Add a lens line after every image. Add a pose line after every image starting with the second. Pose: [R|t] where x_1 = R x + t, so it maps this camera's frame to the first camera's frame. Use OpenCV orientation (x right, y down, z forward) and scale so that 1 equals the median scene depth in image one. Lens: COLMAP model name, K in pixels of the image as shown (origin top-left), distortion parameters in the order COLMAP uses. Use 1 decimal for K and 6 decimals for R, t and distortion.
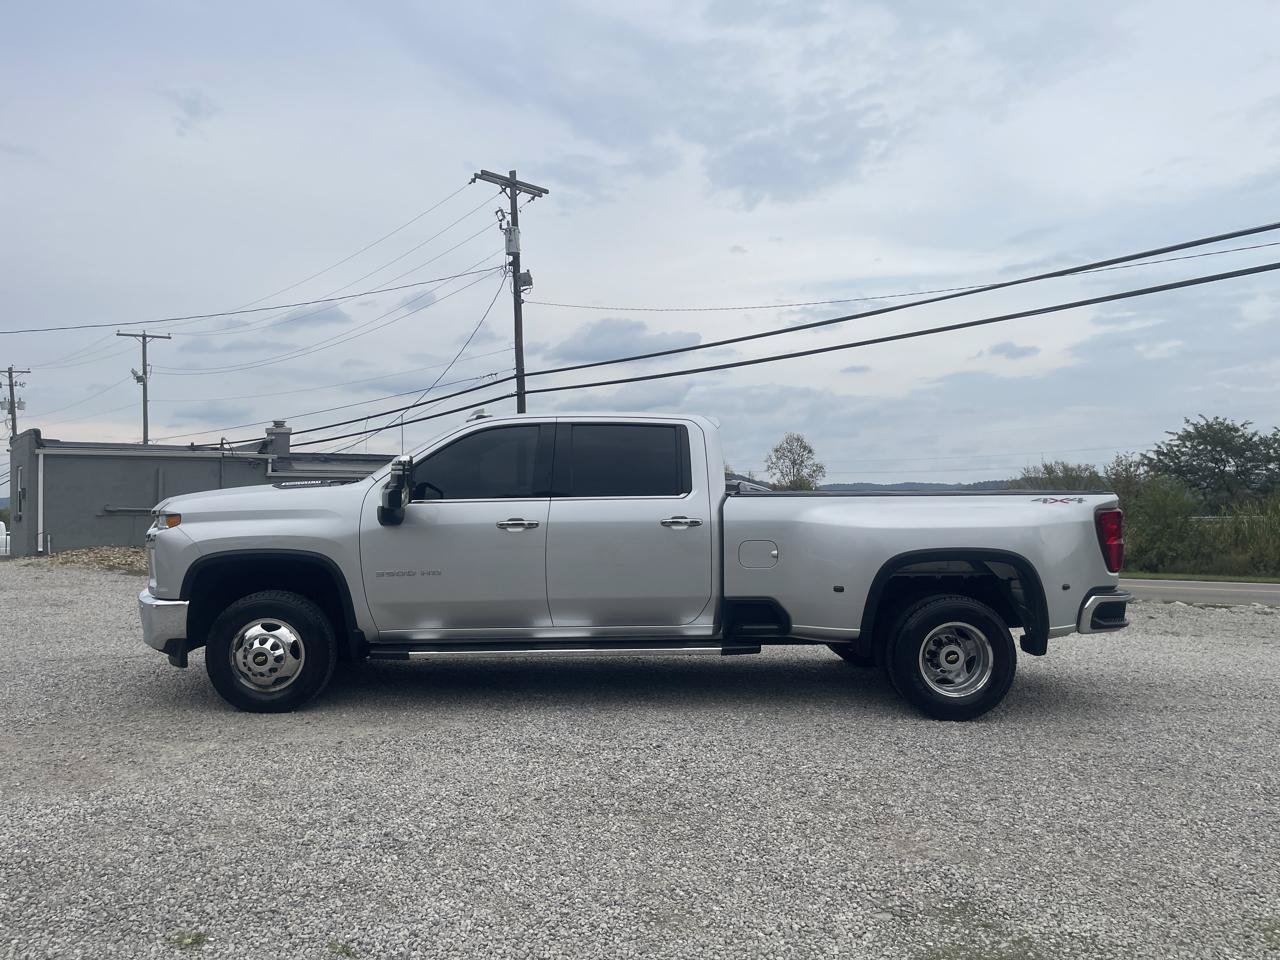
lens RADIAL K [[945.0, 0, 639.9], [0, 945.0, 460.0], [0, 0, 1]] dist [0.064523, -0.085016]
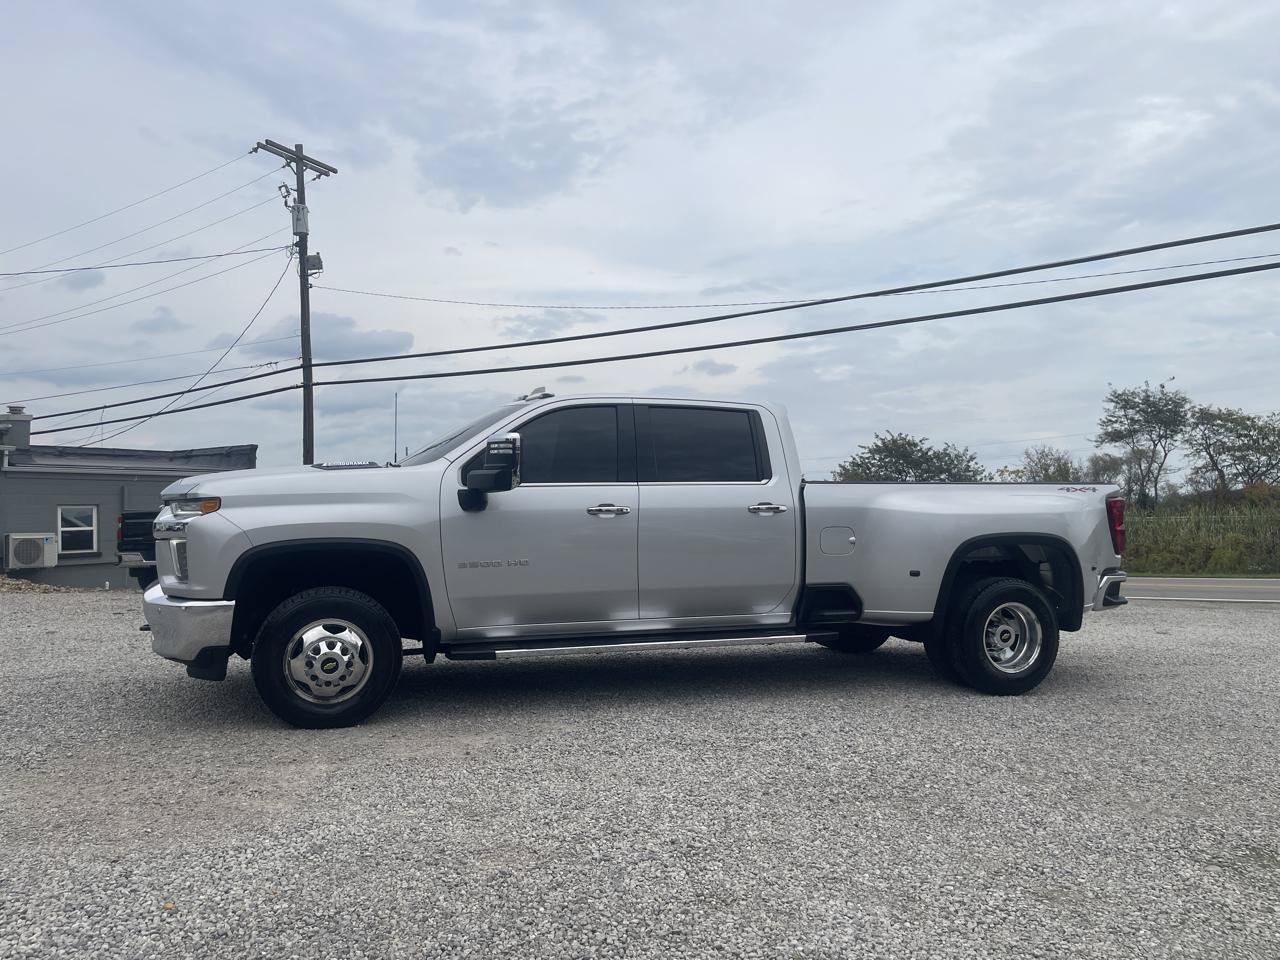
lens RADIAL K [[945.0, 0, 639.9], [0, 945.0, 460.0], [0, 0, 1]] dist [0.064523, -0.085016]
pose [[0.959117, 0.016287, 0.282539, -0.357729], [-0.014488, 0.999859, -0.008457, 0.025033], [-0.282637, 0.004018, 0.959218, 0.090706]]
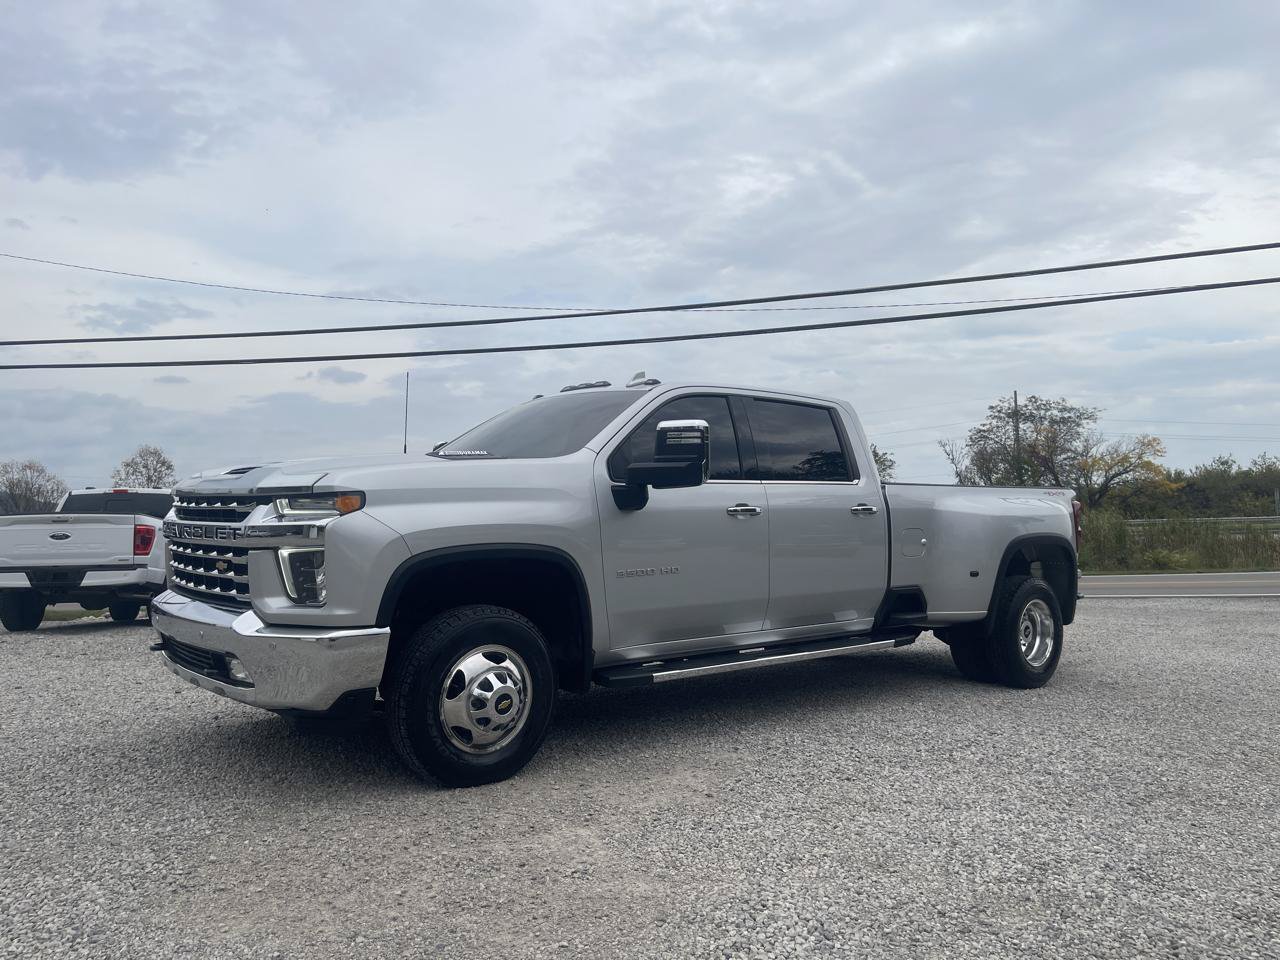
lens RADIAL K [[950.4, 0, 624.2], [0, 950.4, 482.2], [0, 0, 1]] dist [0.091081, -0.136110]
pose [[0.789522, 0.023636, 0.613267, -0.719381], [-0.023327, 0.999692, -0.008498, 0.051234], [-0.613279, -0.007596, 0.789830, 0.389145]]
